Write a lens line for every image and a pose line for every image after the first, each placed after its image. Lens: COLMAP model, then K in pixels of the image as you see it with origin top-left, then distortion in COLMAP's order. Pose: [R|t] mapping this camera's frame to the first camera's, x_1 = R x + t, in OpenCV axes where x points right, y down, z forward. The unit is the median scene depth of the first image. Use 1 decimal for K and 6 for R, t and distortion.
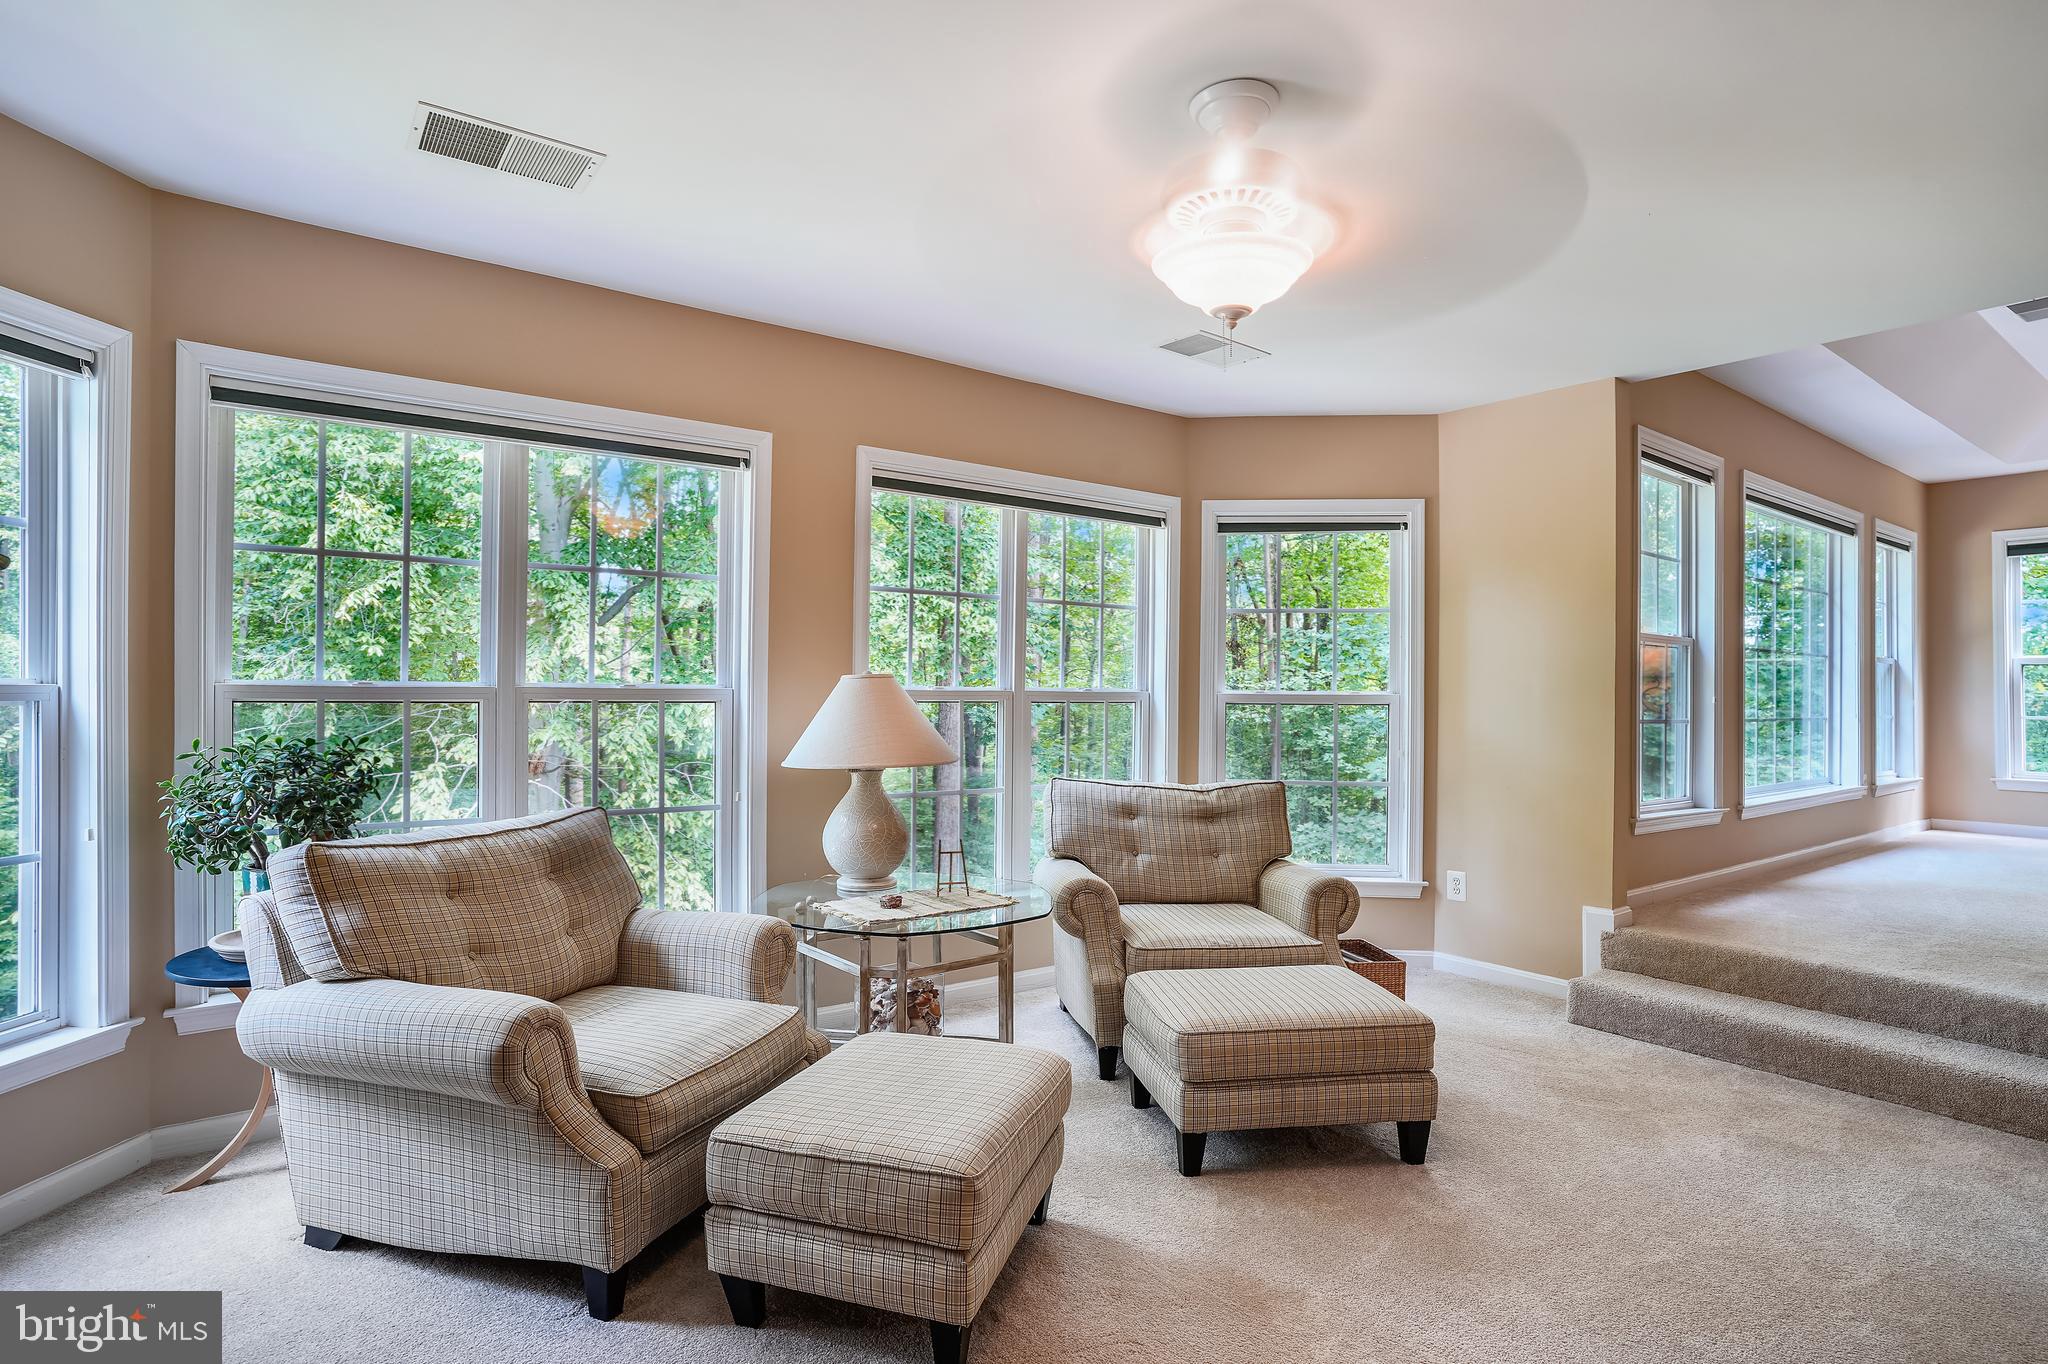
lens RADIAL K [[1078.6, 0, 1024.0], [0, 1078.6, 682.0], [0, 0, 1]] dist [-0.076111, 0.043489]
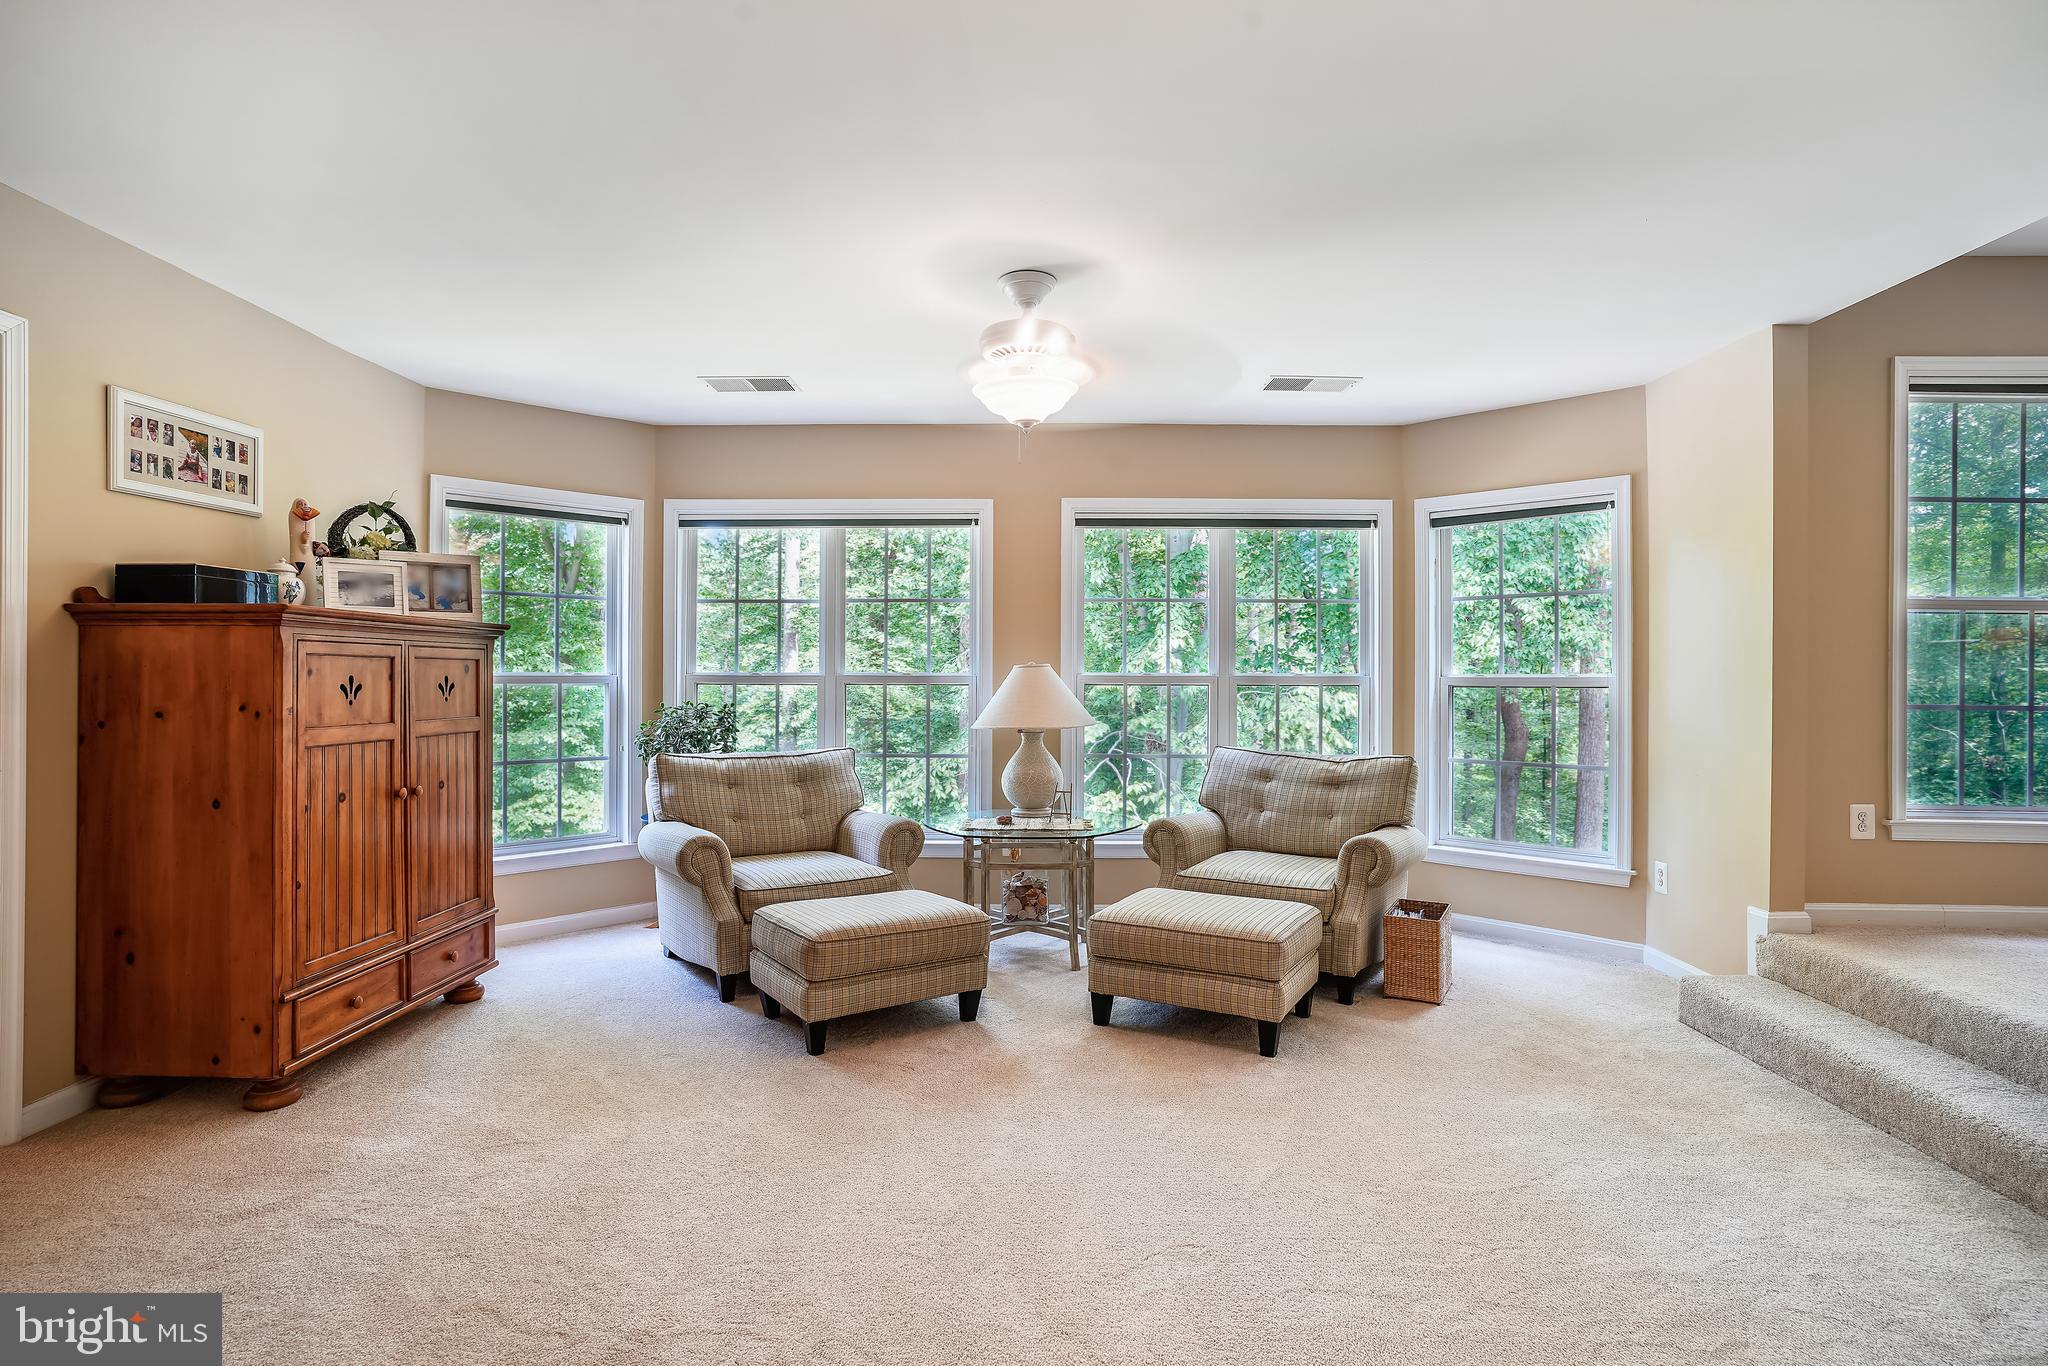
lens RADIAL K [[1059.5, 0, 1032.2], [0, 1059.5, 657.8], [0, 0, 1]] dist [-0.070216, 0.038812]
pose [[0.792779, -0.019674, -0.609191, 0.655535], [0.009356, 0.999754, -0.020112, 0.010935], [0.609437, 0.010245, 0.792768, -0.097941]]
